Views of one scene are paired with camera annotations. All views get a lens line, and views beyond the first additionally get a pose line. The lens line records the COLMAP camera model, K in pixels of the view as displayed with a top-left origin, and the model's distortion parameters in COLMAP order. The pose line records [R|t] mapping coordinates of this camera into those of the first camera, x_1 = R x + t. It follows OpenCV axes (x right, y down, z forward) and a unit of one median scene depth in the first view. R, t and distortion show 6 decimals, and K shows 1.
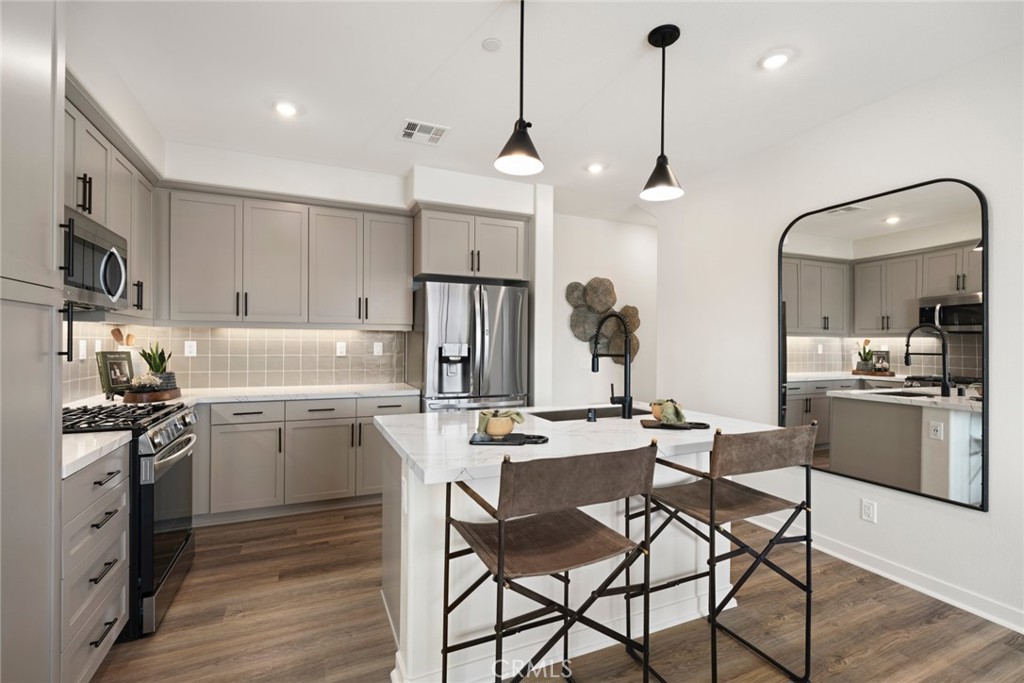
lens RADIAL K [[462.6, 0, 512.0], [0, 462.6, 341.5], [0, 0, 1]] dist [-0.000613, -0.001101]
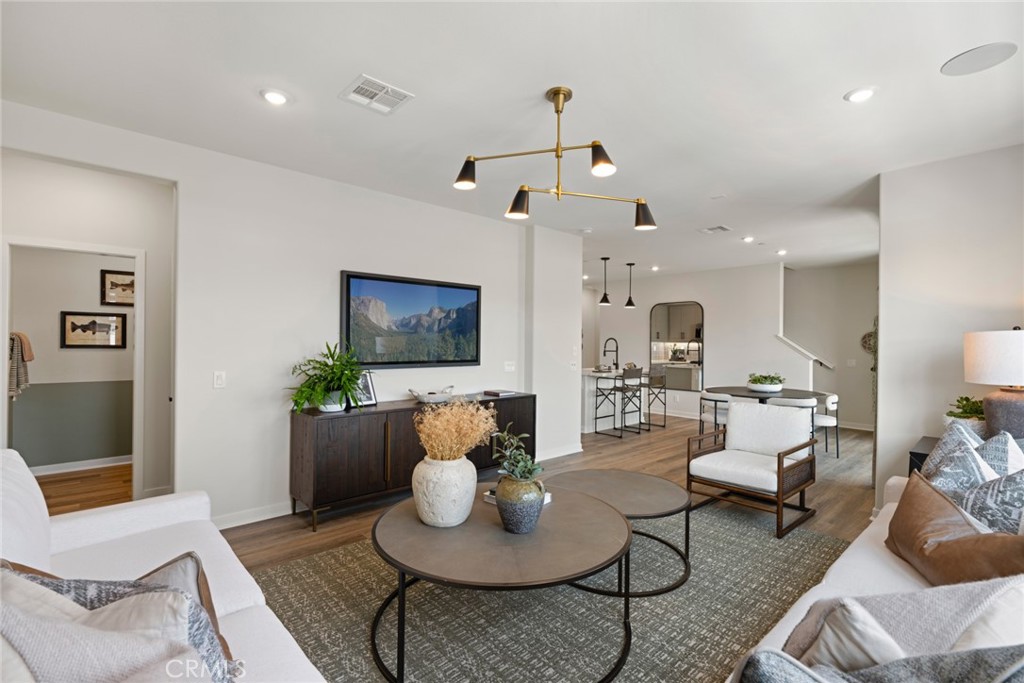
lens RADIAL K [[462.6, 0, 512.0], [0, 462.6, 341.5], [0, 0, 1]] dist [-0.000613, -0.001101]
pose [[0.949563, -0.001370, 0.313574, -1.162784], [0.001671, 0.999998, -0.000690, -0.028602], [-0.313572, 0.001179, 0.949564, -1.491256]]
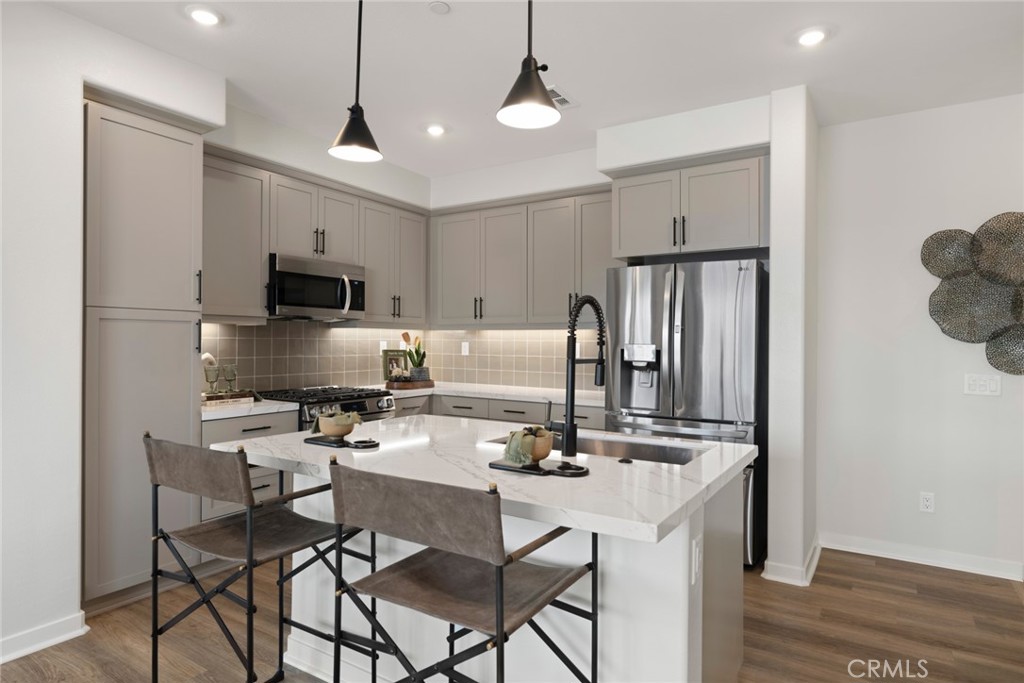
lens RADIAL K [[578.7, 0, 512.0], [0, 578.7, 341.5], [0, 0, 1]] dist [0.000037, -0.002089]
pose [[0.547745, -0.002504, -0.836642, 0.666857], [-0.000617, 0.999994, -0.003396, 0.003022], [0.836645, 0.002377, 0.547740, 0.351568]]
